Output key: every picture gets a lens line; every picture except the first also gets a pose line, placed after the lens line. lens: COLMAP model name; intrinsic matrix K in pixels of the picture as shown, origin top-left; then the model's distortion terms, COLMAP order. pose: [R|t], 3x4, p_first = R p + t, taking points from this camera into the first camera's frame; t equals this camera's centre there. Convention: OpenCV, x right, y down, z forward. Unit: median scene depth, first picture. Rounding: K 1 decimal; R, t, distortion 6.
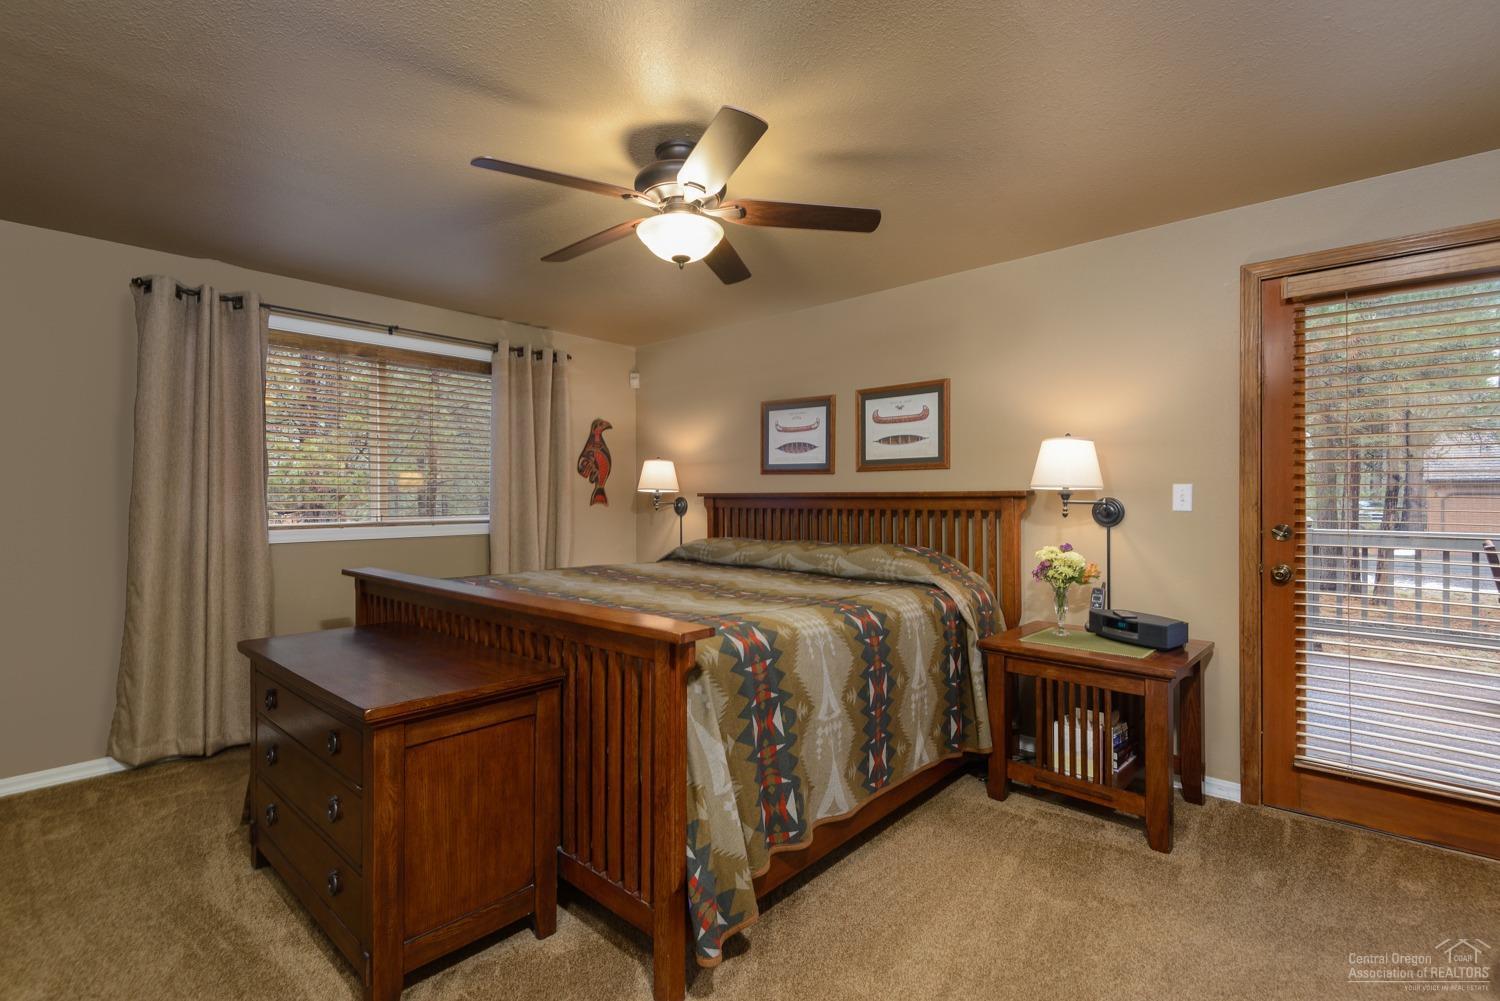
lens RADIAL K [[668.4, 0, 758.1], [0, 668.4, 507.8], [0, 0, 1]] dist [0.001411, -0.000327]
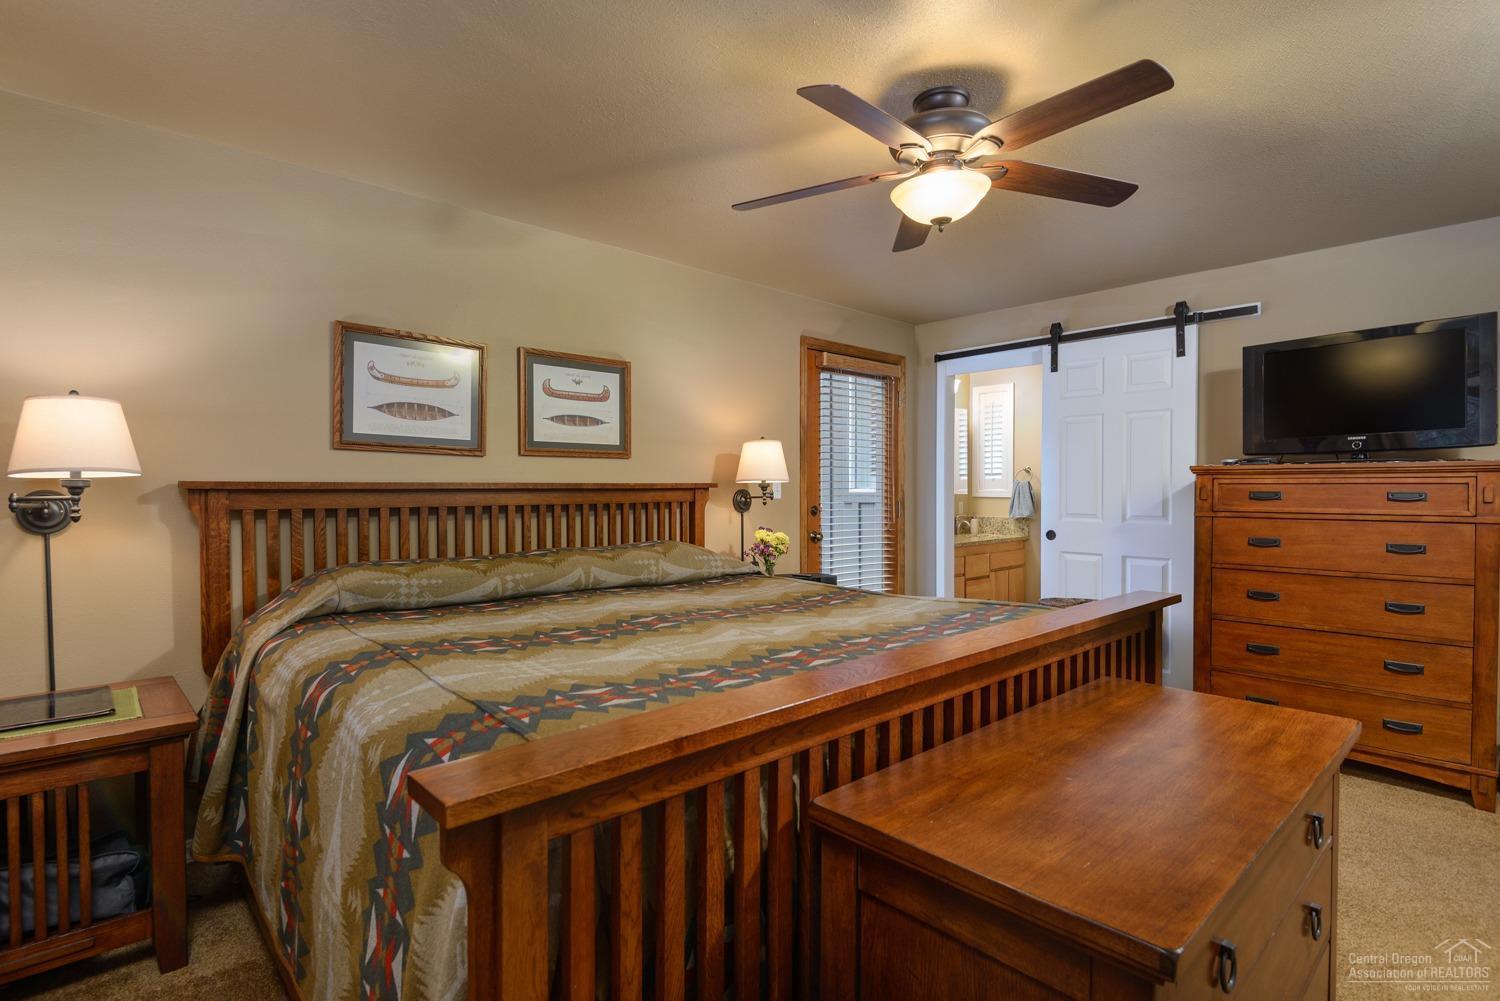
lens RADIAL K [[739.8, 0, 750.0], [0, 739.8, 500.5], [0, 0, 1]] dist [0.001403, 0.000138]
pose [[0.075563, -0.017580, 0.996986, -0.684939], [0.018106, 0.999704, 0.016256, -0.012617], [-0.996977, 0.016823, 0.075859, 0.704866]]
